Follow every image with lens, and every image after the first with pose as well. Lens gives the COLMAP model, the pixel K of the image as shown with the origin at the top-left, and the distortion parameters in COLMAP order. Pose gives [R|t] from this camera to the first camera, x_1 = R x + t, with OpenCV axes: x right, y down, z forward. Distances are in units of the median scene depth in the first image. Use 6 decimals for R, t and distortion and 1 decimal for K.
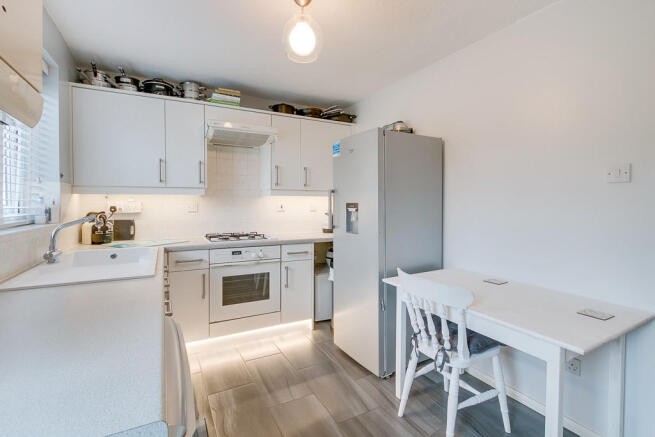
lens RADIAL K [[309.6, 0, 328.2], [0, 309.6, 211.4], [0, 0, 1]] dist [-0.001705, -0.000035]
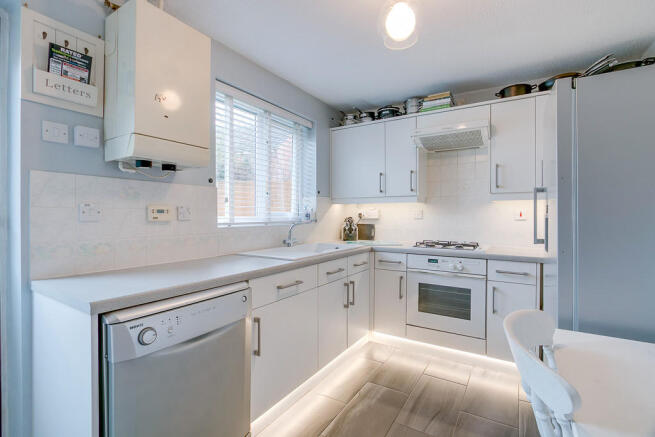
lens RADIAL K [[303.9, 0, 327.5], [0, 303.9, 218.5], [0, 0, 1]] dist [0.001057, 0.000186]
pose [[0.496882, 0.010691, -0.867753, 0.352582], [-0.023914, 0.999713, -0.001377, 0.010789], [0.867489, 0.021436, 0.496995, 0.235501]]
